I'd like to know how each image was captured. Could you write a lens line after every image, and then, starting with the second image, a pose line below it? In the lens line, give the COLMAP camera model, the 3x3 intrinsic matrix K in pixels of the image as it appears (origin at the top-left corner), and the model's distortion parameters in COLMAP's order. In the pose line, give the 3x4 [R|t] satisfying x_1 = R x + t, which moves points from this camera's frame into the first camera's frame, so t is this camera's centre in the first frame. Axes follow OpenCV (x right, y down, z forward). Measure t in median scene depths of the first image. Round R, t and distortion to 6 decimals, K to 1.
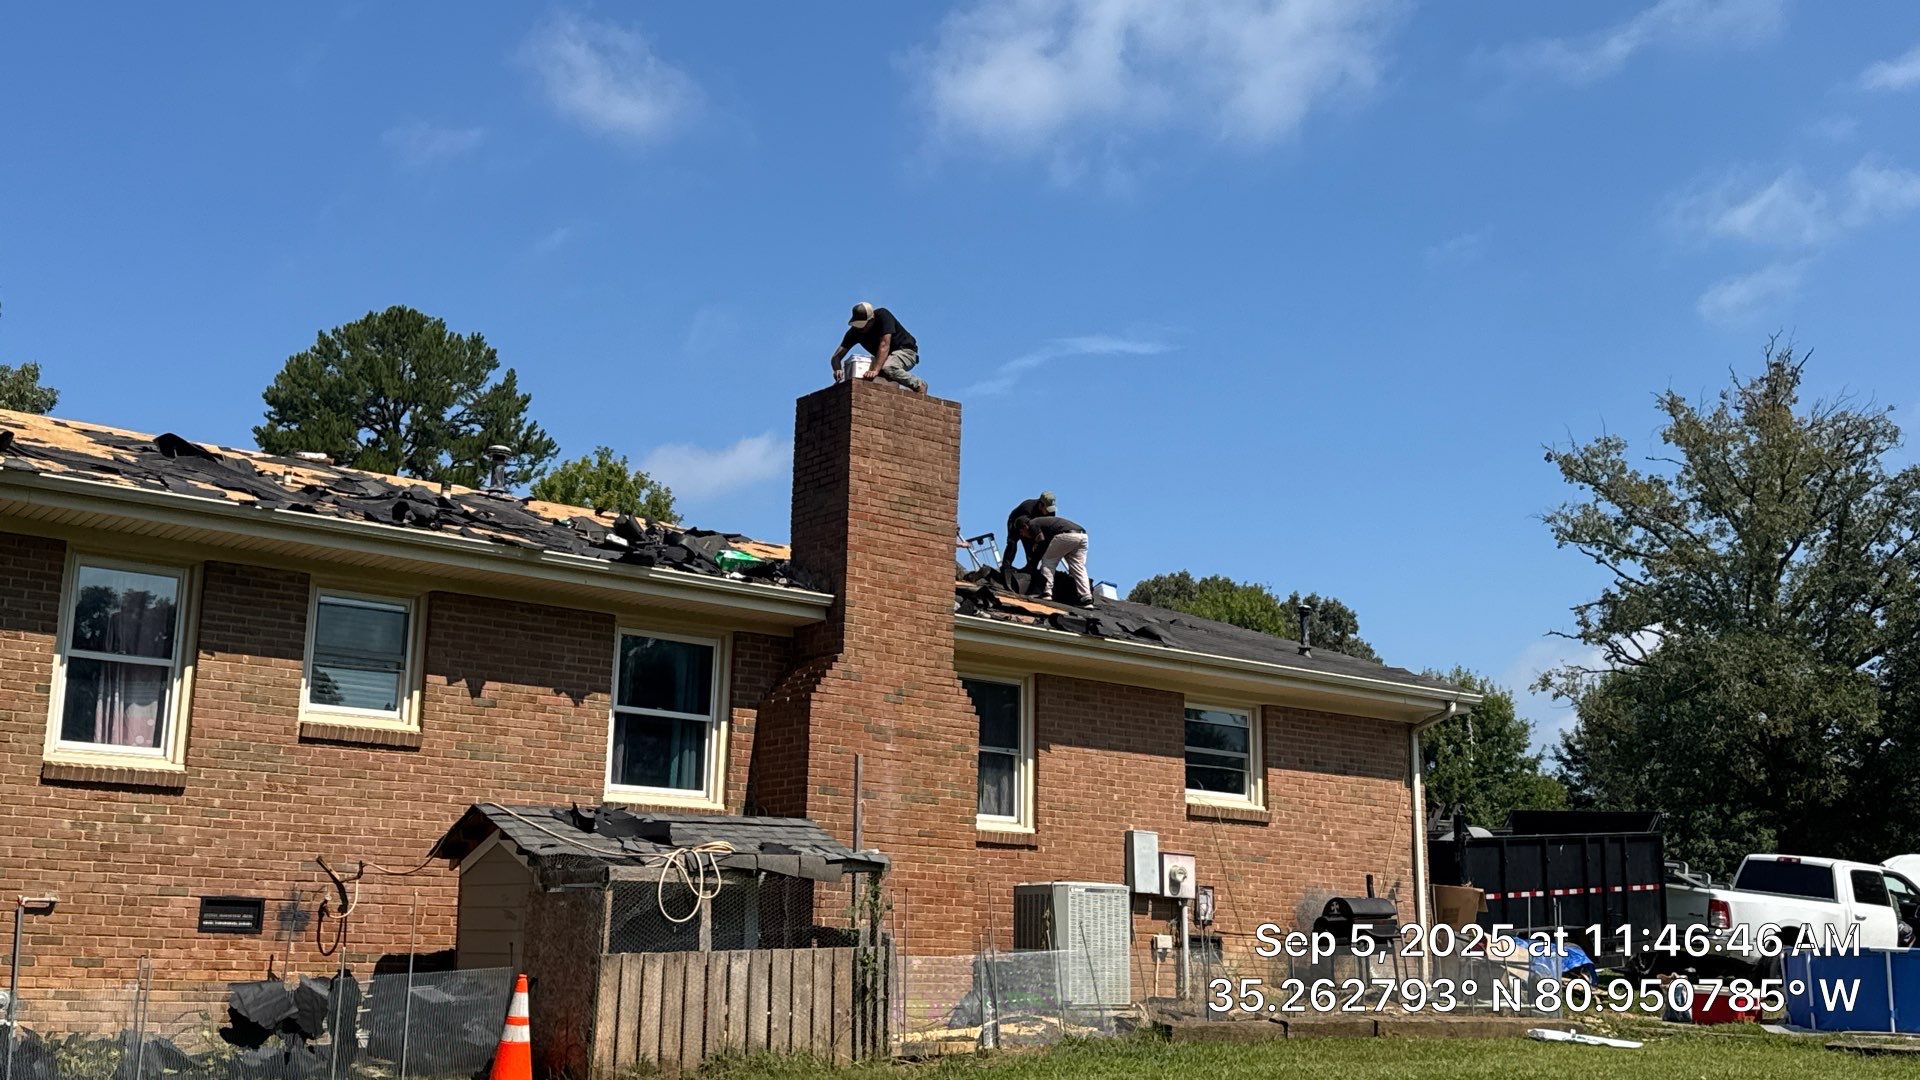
lens RADIAL K [[2055.6, 0, 960.0], [0, 2055.6, 540.0], [0, 0, 1]] dist [0.013376, -0.002197]
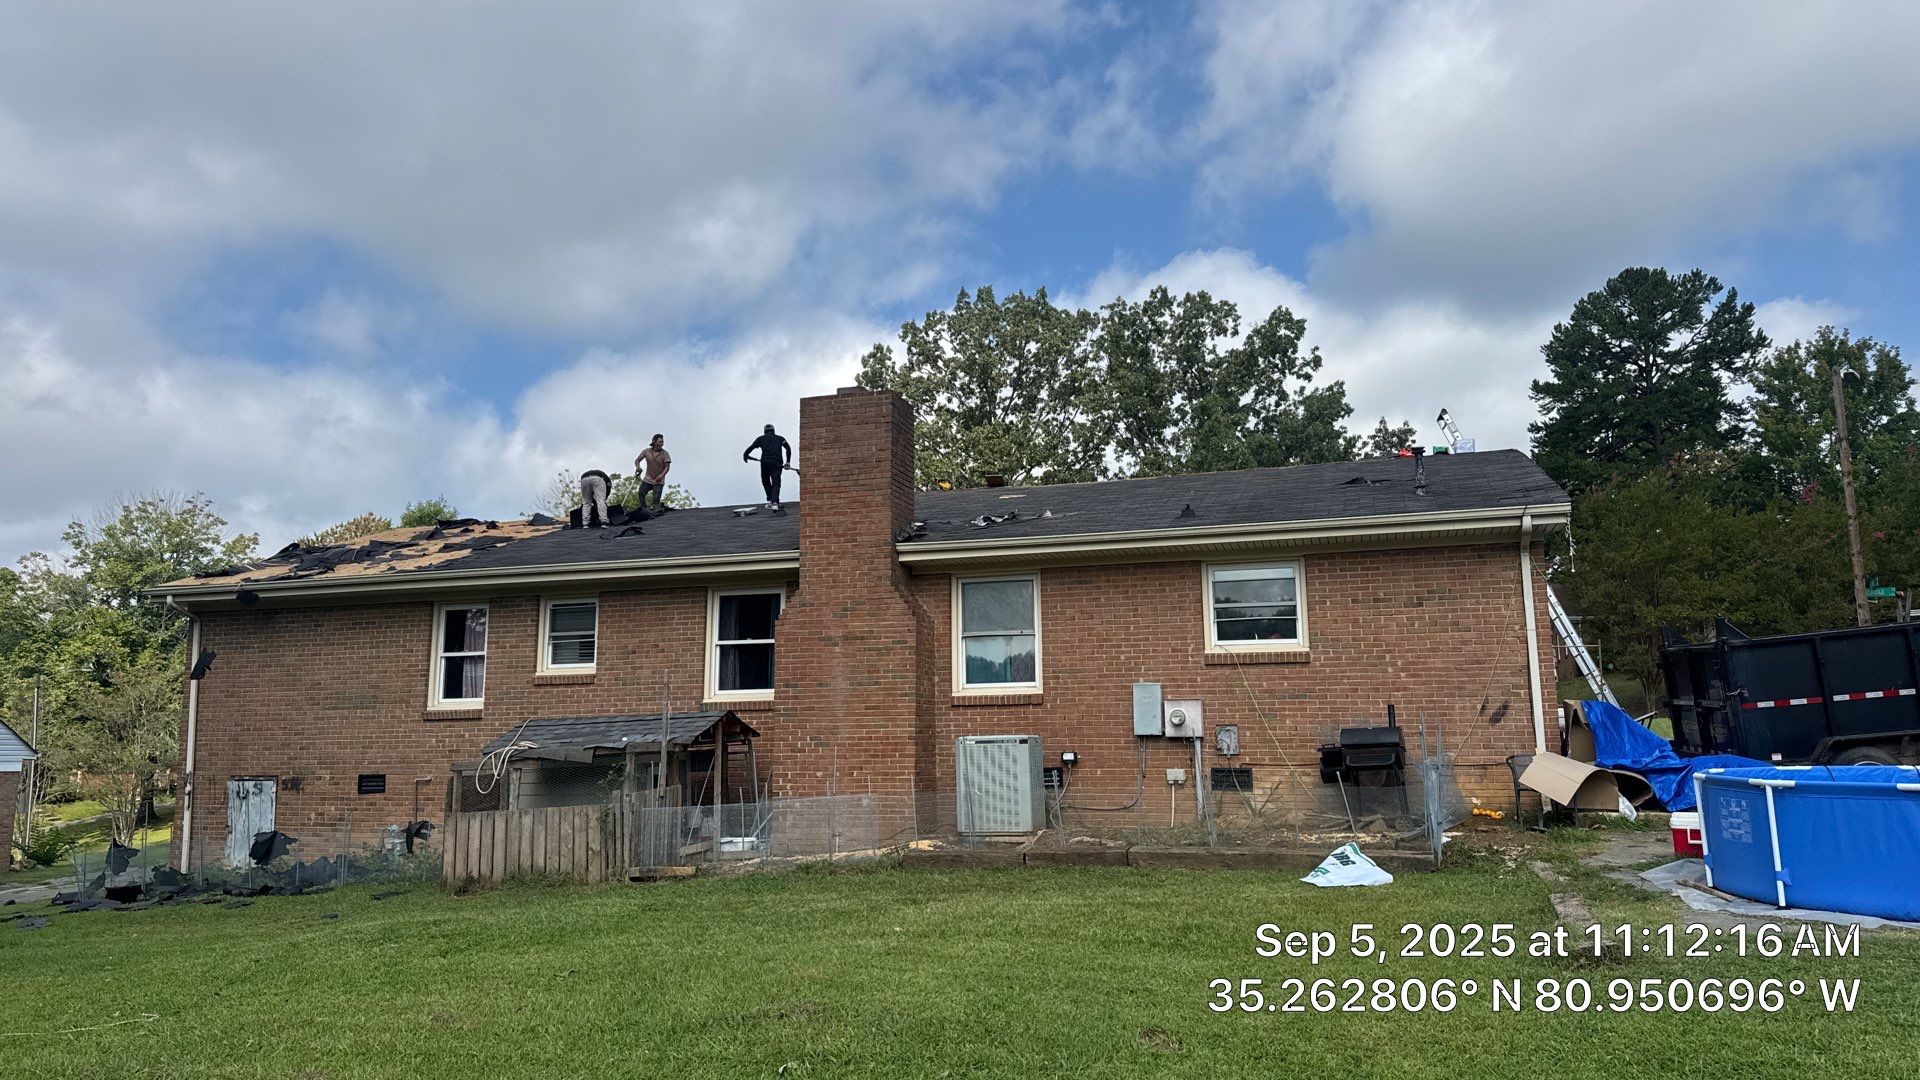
lens RADIAL K [[1293.0, 0, 956.3], [0, 1293.0, 548.8], [0, 0, 1]] dist [0.146054, -0.248488]
pose [[0.573380, -0.147688, -0.805868, 0.717314], [0.194397, 0.980053, -0.041296, 0.082683], [0.795893, -0.132980, 0.590653, 0.524982]]
